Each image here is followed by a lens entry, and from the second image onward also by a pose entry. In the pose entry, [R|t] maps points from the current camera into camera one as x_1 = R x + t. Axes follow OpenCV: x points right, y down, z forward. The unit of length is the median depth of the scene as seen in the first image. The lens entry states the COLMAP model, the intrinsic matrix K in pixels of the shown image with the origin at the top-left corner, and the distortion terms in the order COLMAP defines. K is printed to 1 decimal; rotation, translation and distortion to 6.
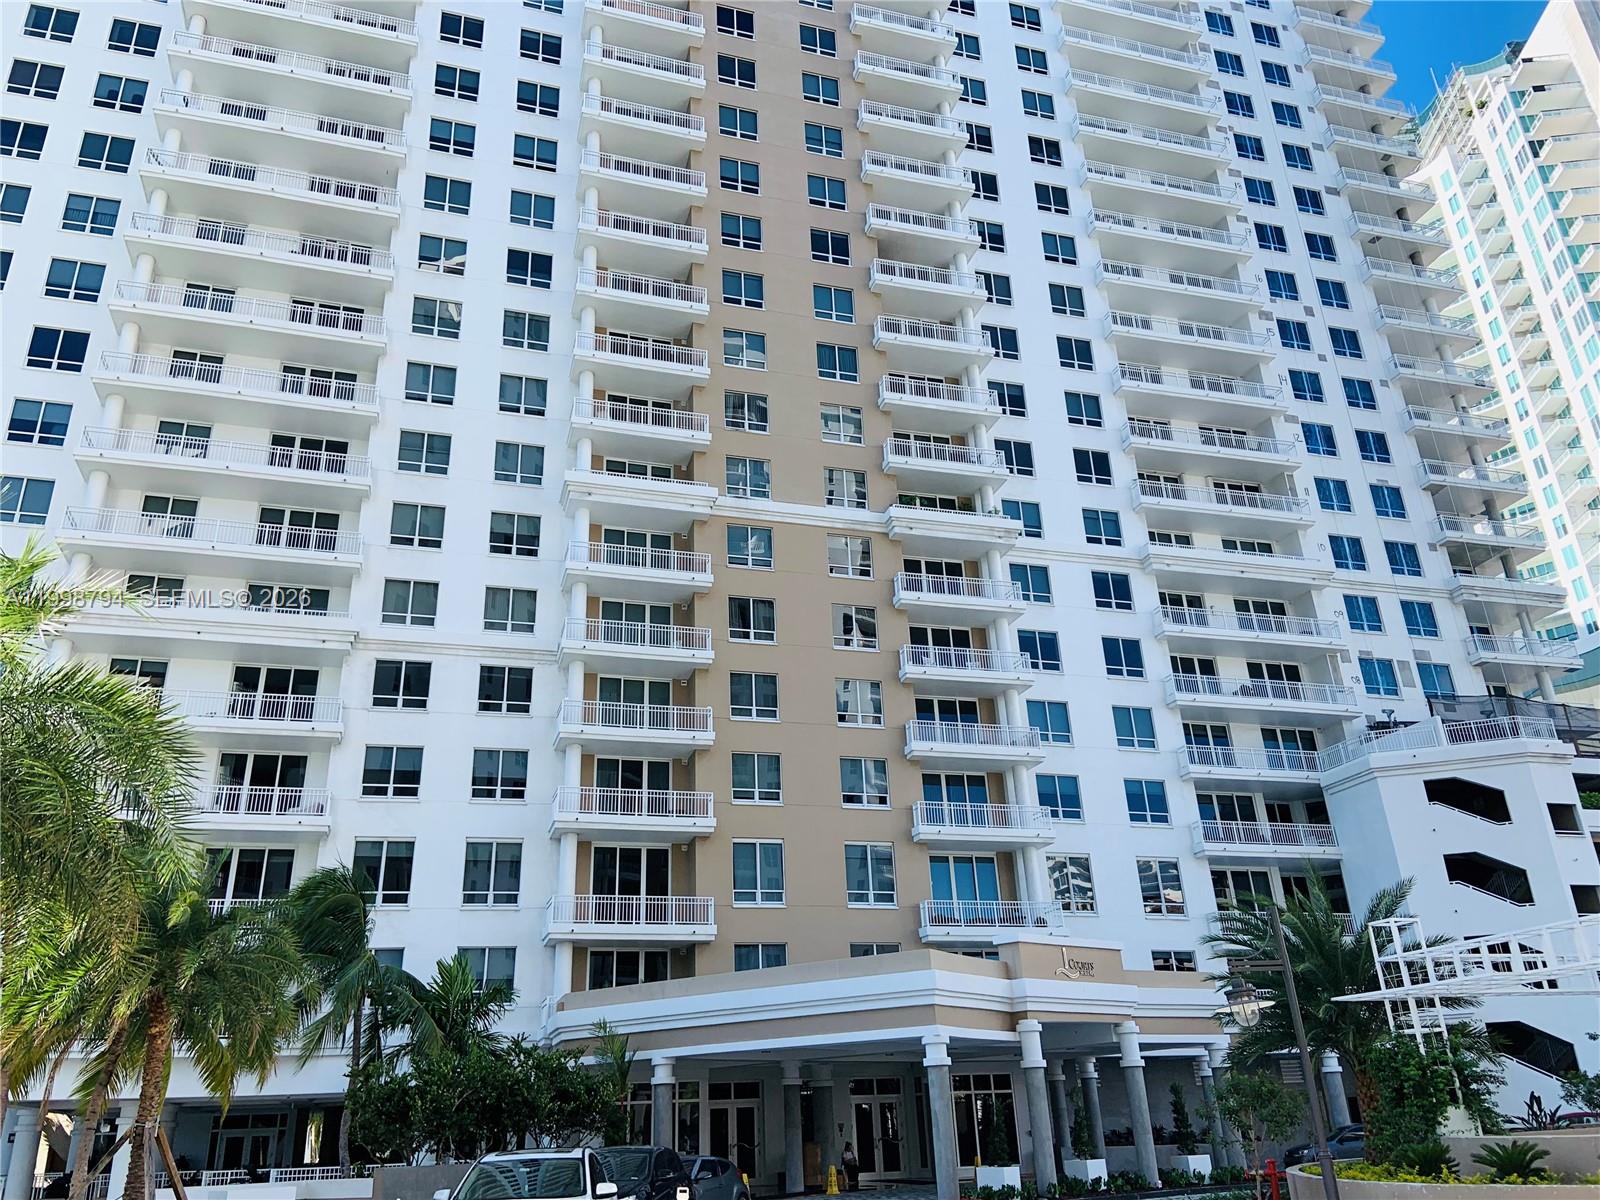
lens RADIAL K [[1219.5, 0, 794.0], [0, 1219.5, 589.9], [0, 0, 1]] dist [0.135473, -0.170107]
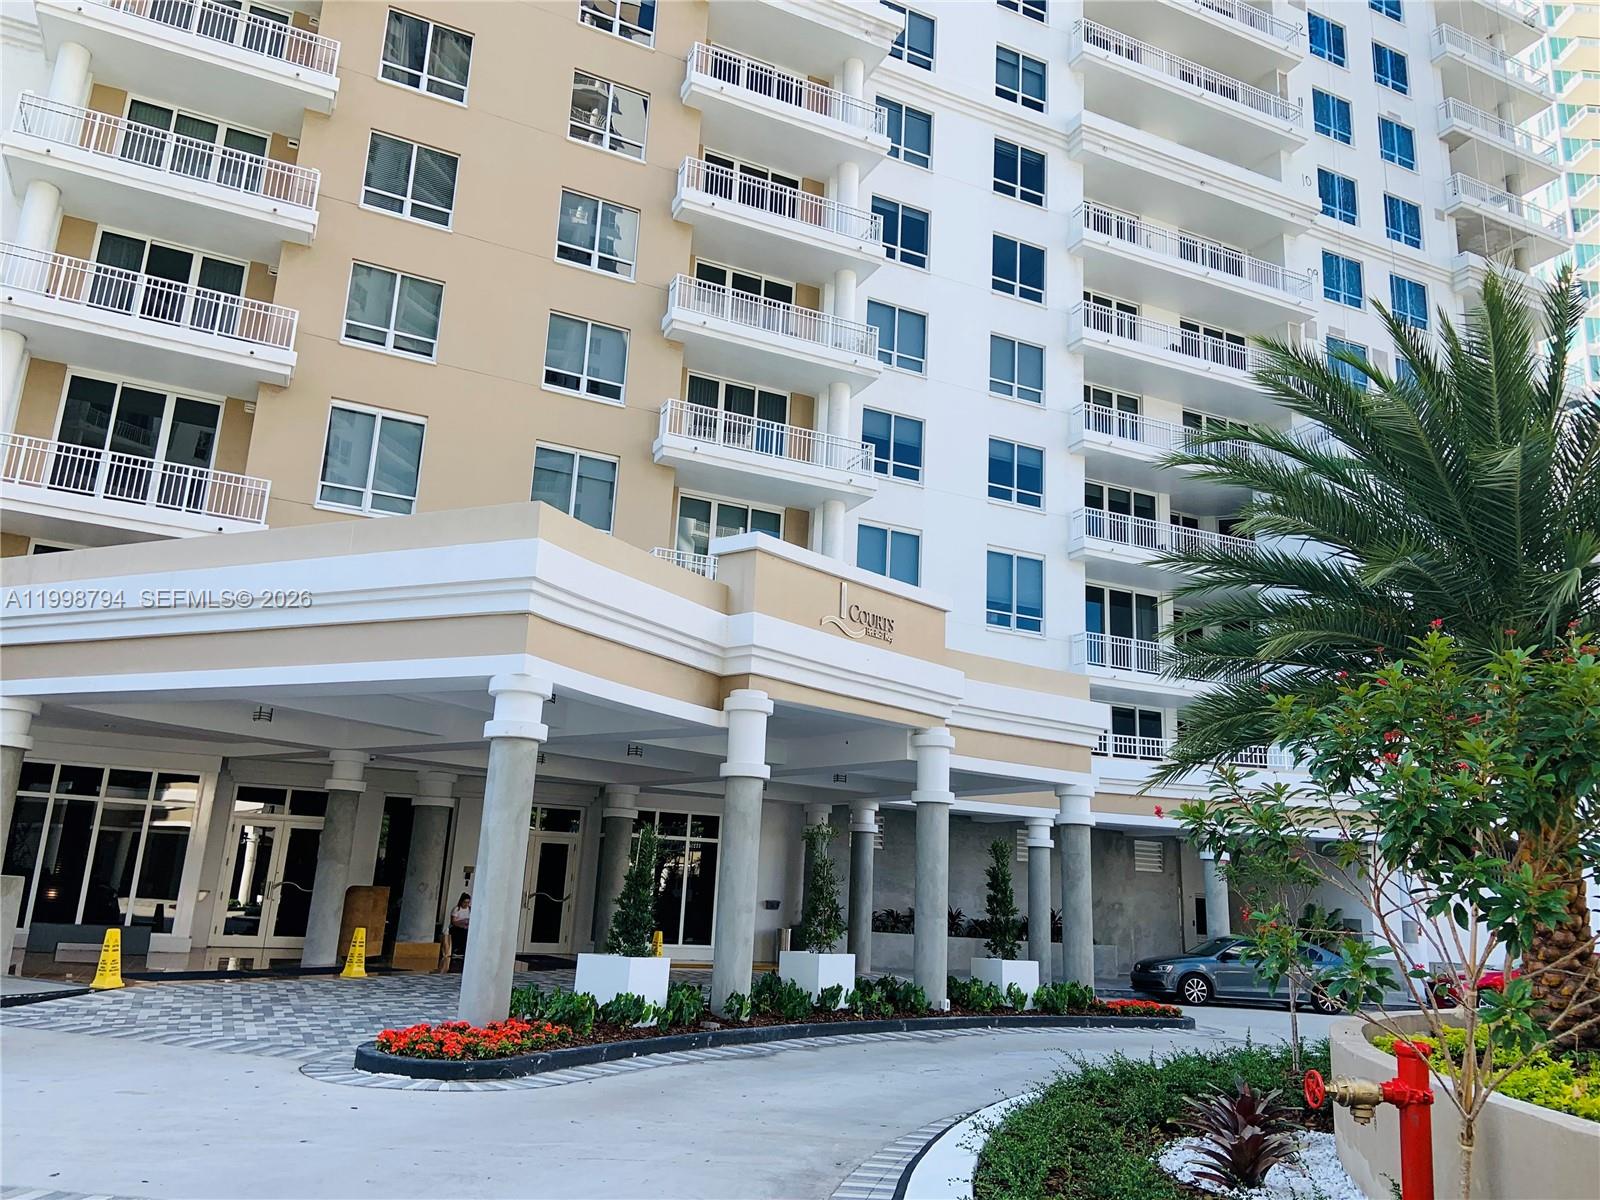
lens RADIAL K [[1219.5, 0, 794.0], [0, 1219.5, 589.9], [0, 0, 1]] dist [0.135473, -0.170107]
pose [[0.985945, 0.120746, 0.115470, 0.100286], [-0.137847, 0.978428, 0.153872, 0.157678], [-0.094399, -0.167626, 0.981321, 0.357340]]
